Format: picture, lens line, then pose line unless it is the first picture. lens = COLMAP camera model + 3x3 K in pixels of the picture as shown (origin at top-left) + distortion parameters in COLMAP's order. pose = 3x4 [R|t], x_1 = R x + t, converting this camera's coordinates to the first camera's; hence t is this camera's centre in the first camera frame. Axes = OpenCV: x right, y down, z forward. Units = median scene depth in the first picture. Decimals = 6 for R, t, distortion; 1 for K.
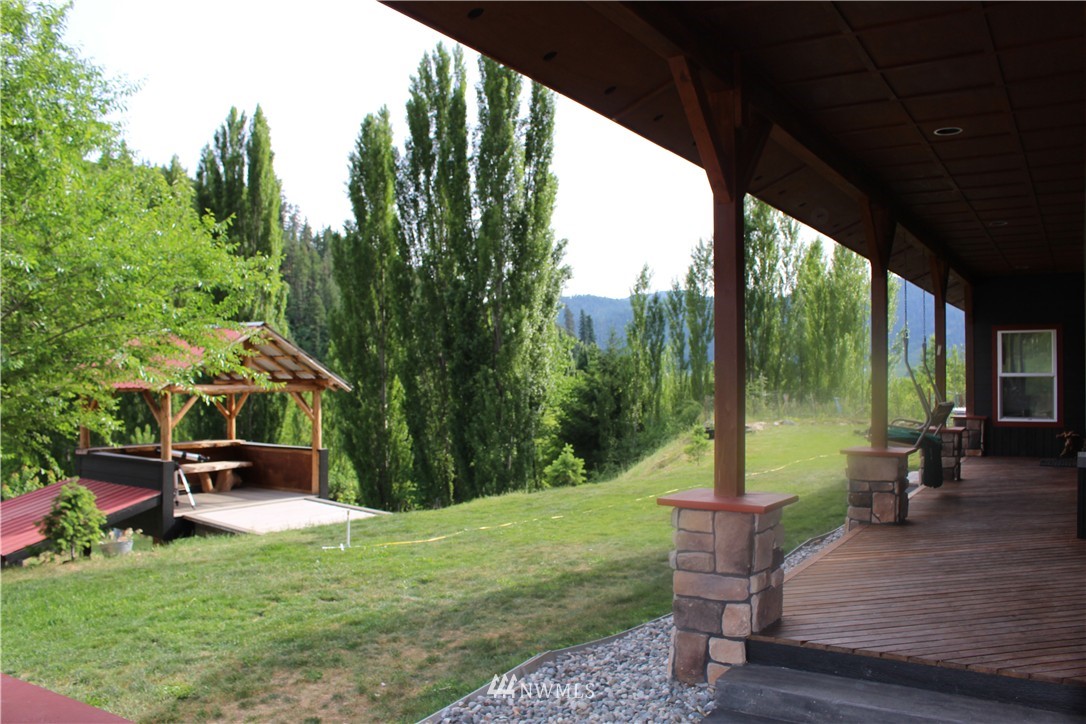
lens RADIAL K [[900.8, 0, 543.9], [0, 900.8, 361.1], [0, 0, 1]] dist [-0.141067, 0.087809]
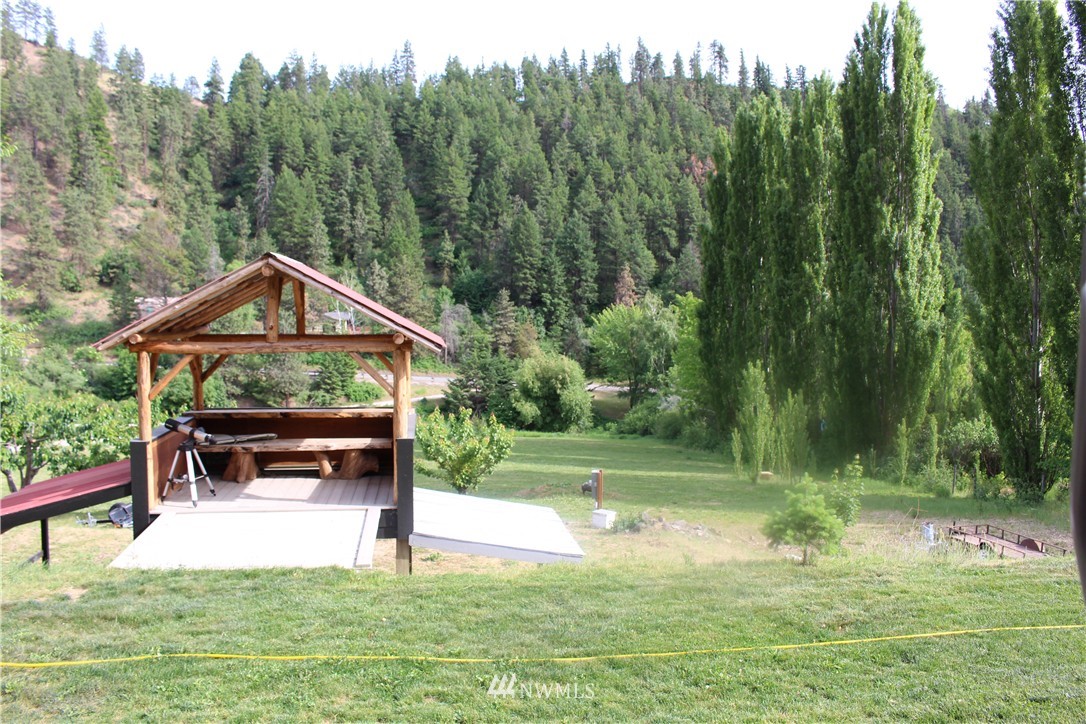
lens RADIAL K [[900.8, 0, 544.8], [0, 900.8, 364.5], [0, 0, 1]] dist [-0.141067, 0.087809]
pose [[0.687228, 0.055324, -0.724332, 0.164829], [0.006407, 0.996595, 0.082199, -0.004743], [0.726413, -0.061130, 0.684534, 0.351280]]
